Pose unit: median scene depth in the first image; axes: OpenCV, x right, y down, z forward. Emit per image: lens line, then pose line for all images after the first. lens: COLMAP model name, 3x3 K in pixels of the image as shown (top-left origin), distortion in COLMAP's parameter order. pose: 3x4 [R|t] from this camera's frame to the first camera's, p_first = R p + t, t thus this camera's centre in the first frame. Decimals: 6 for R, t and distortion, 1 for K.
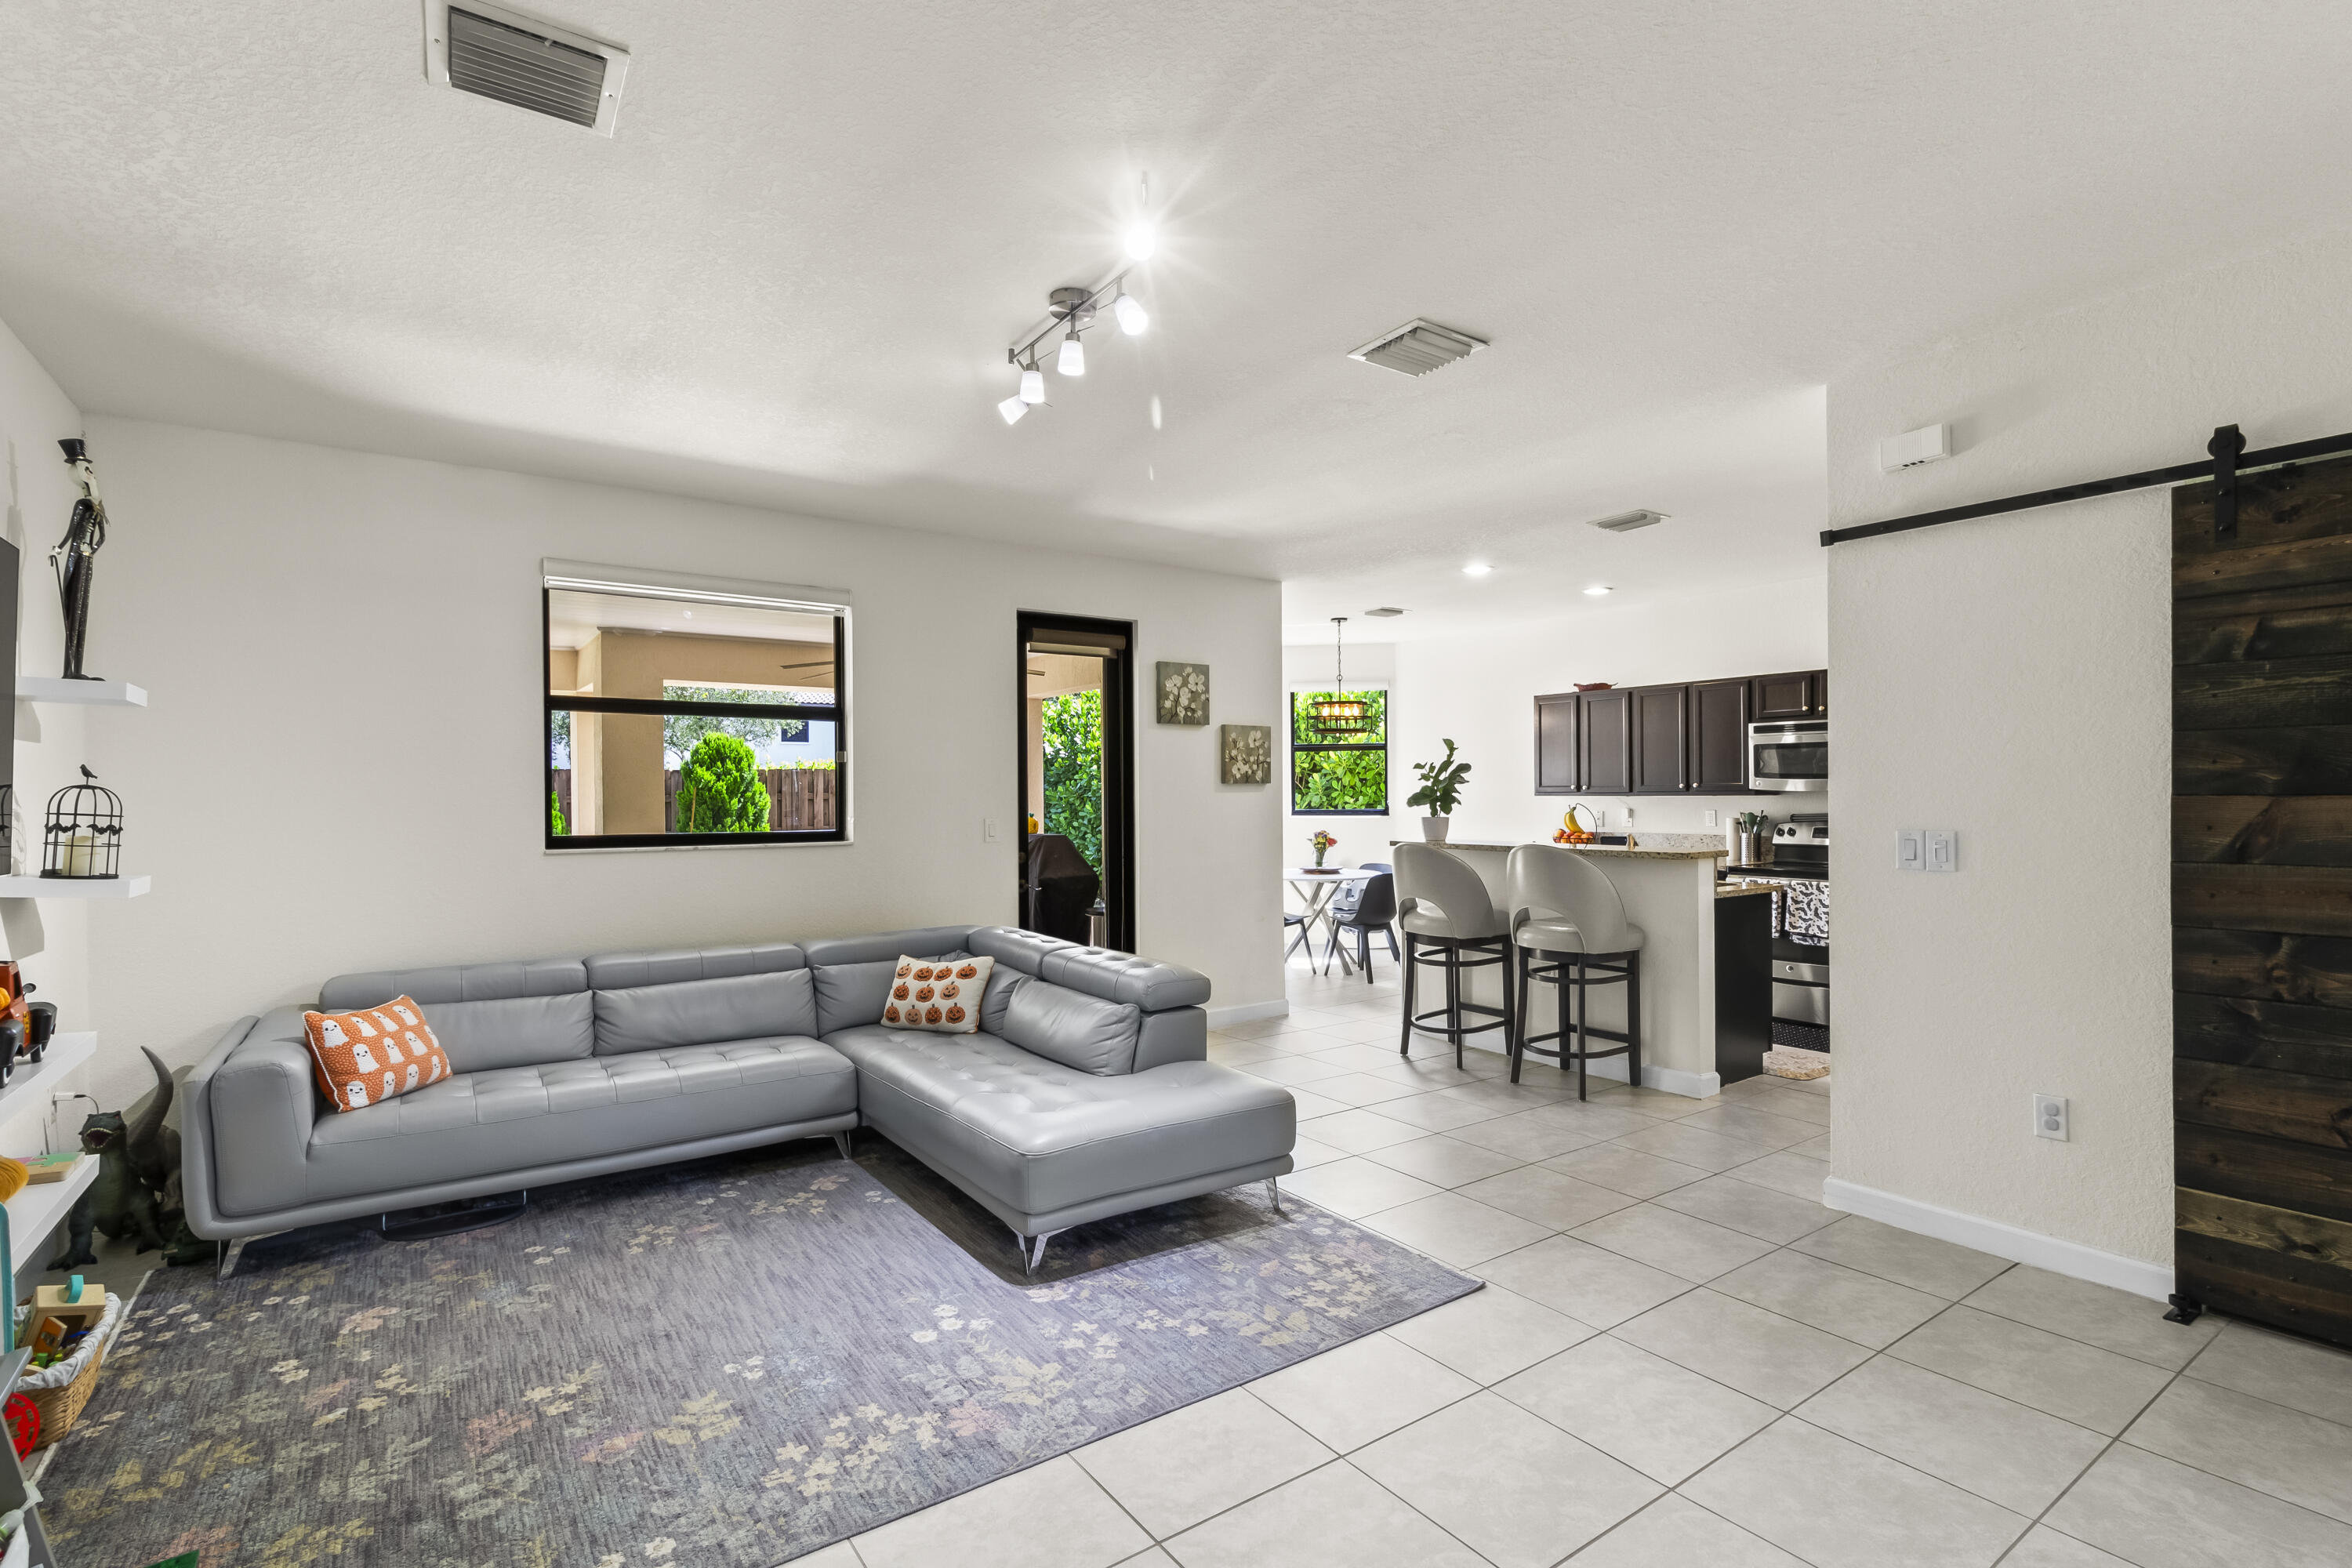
lens RADIAL K [[1102.9, 0, 1185.2], [0, 1102.9, 801.2], [0, 0, 1]] dist [-0.000299, 0.000489]
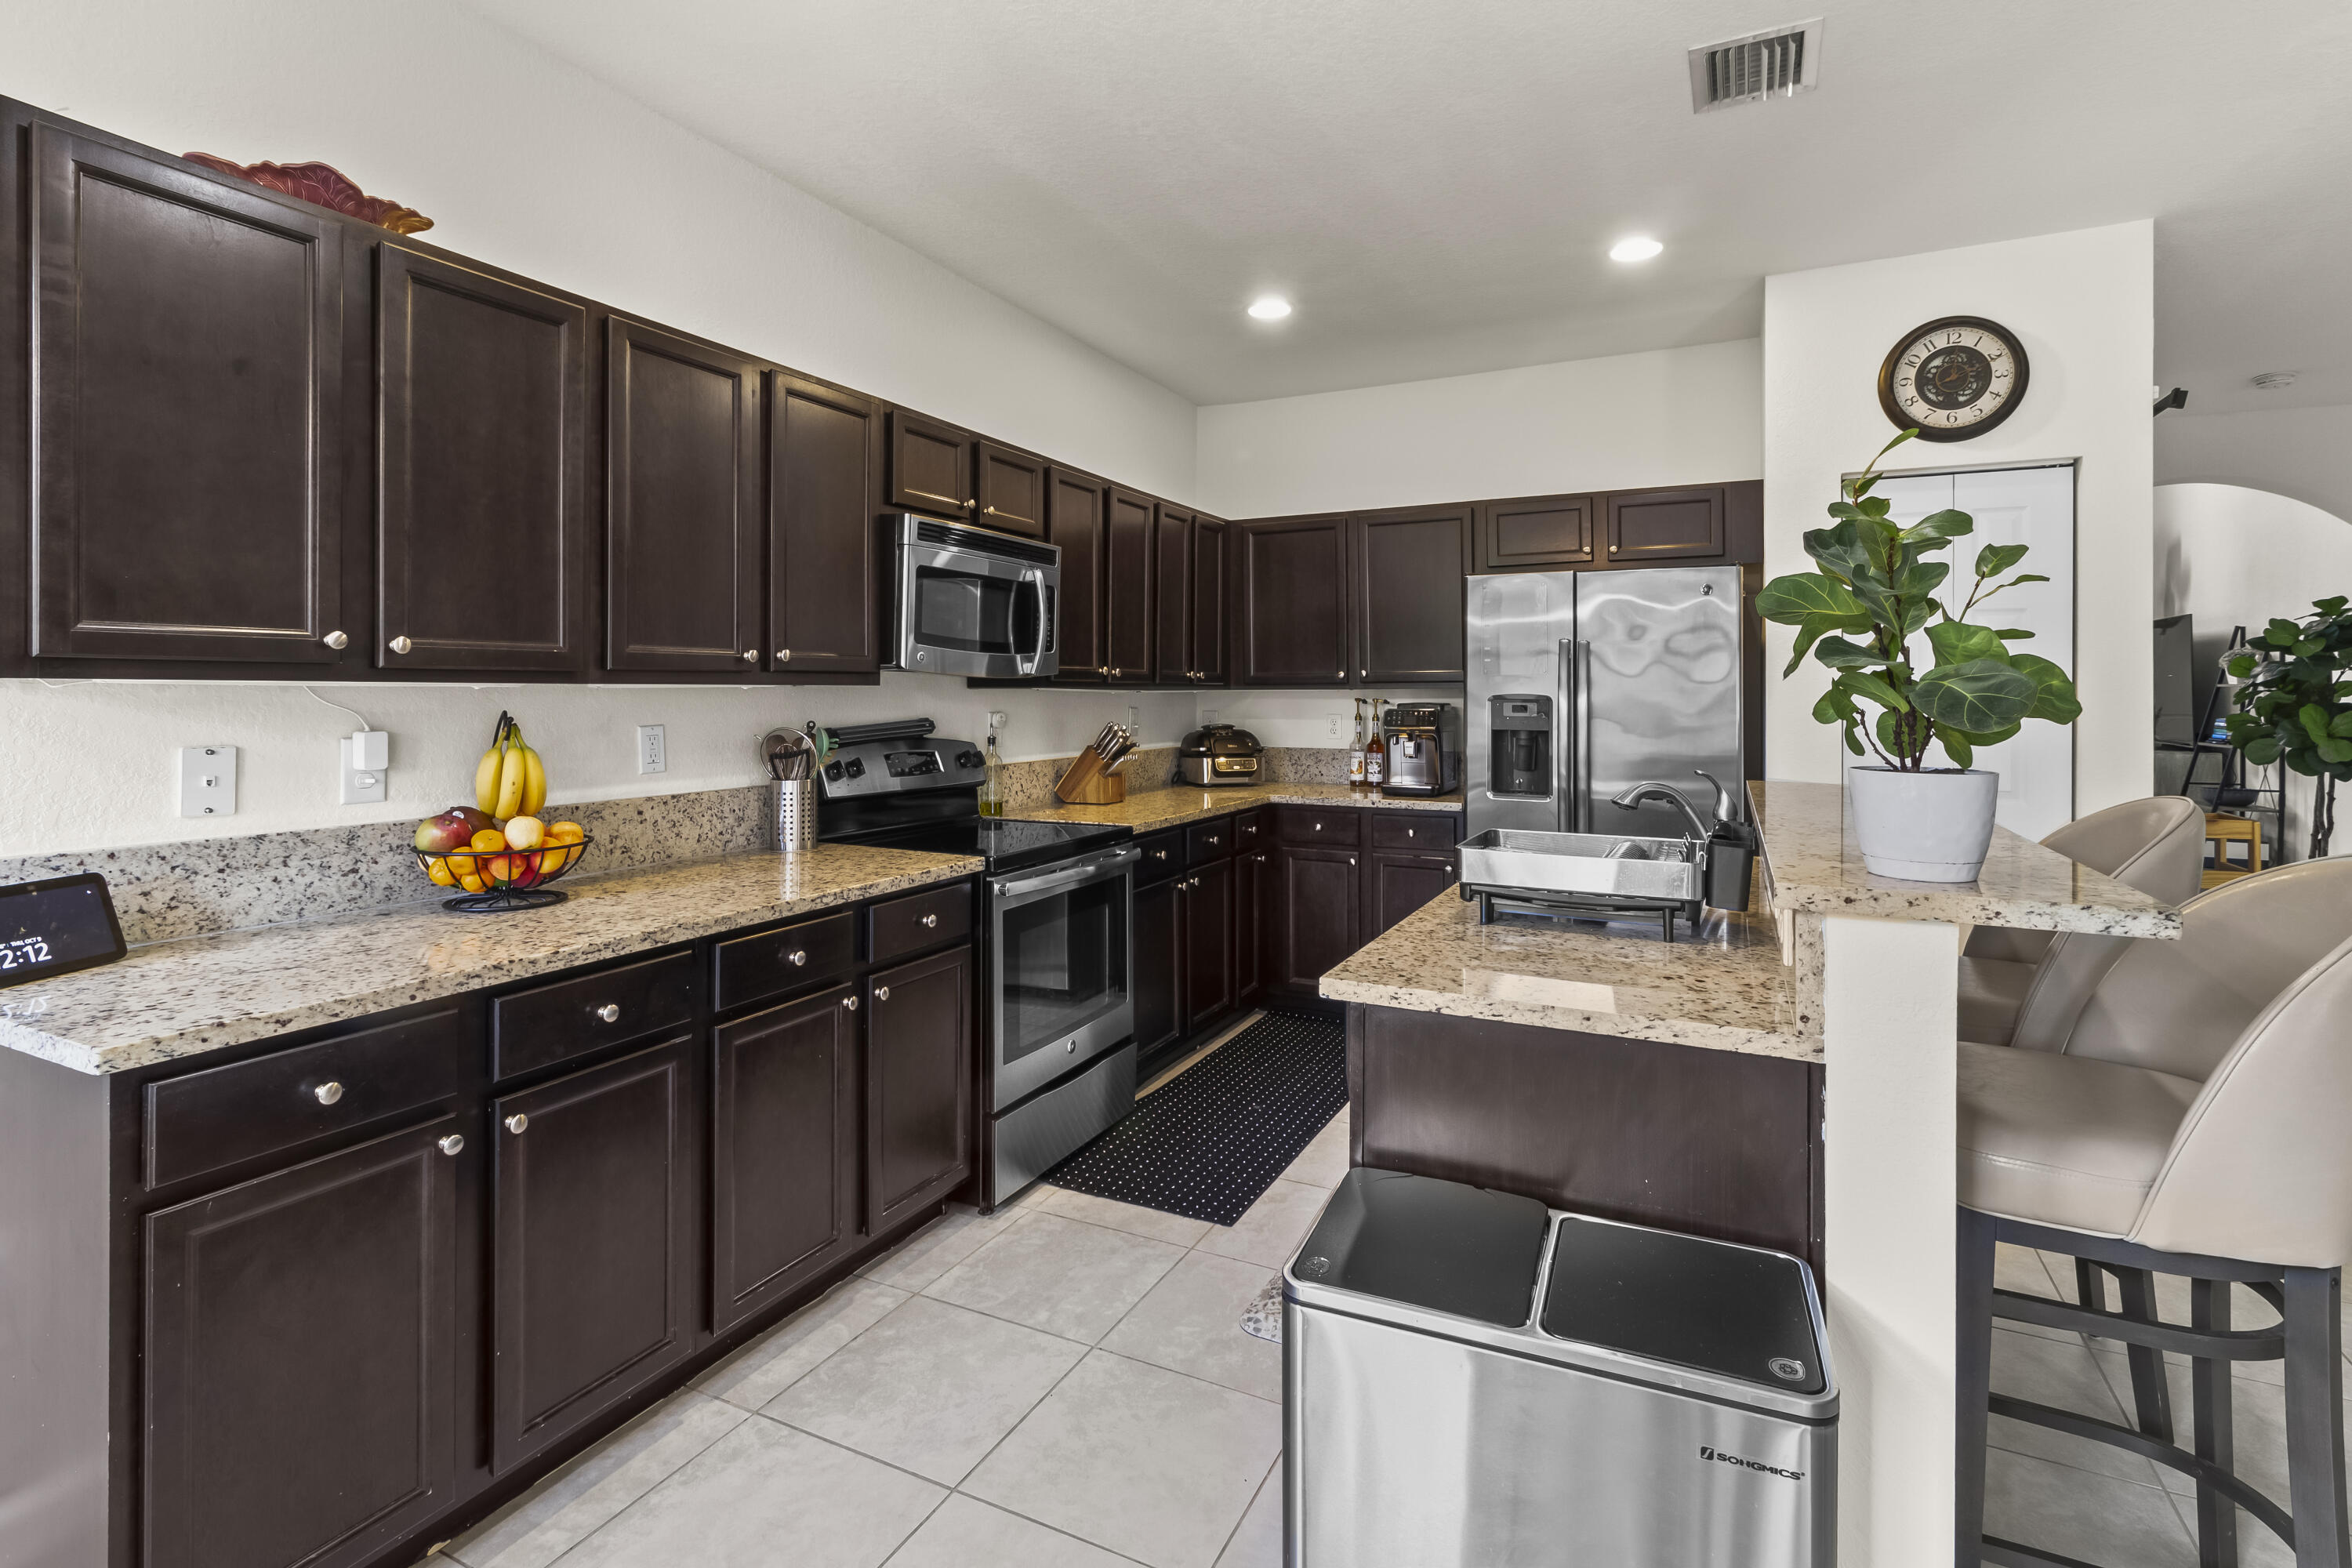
lens RADIAL K [[1112.7, 0, 1185.6], [0, 1112.7, 705.4], [0, 0, 1]] dist [0.000616, 0.001006]
pose [[-0.461478, -0.027877, 0.886713, 0.173343], [-0.015894, 0.999606, 0.023154, -0.018336], [-0.887009, -0.003409, -0.461739, 2.015570]]
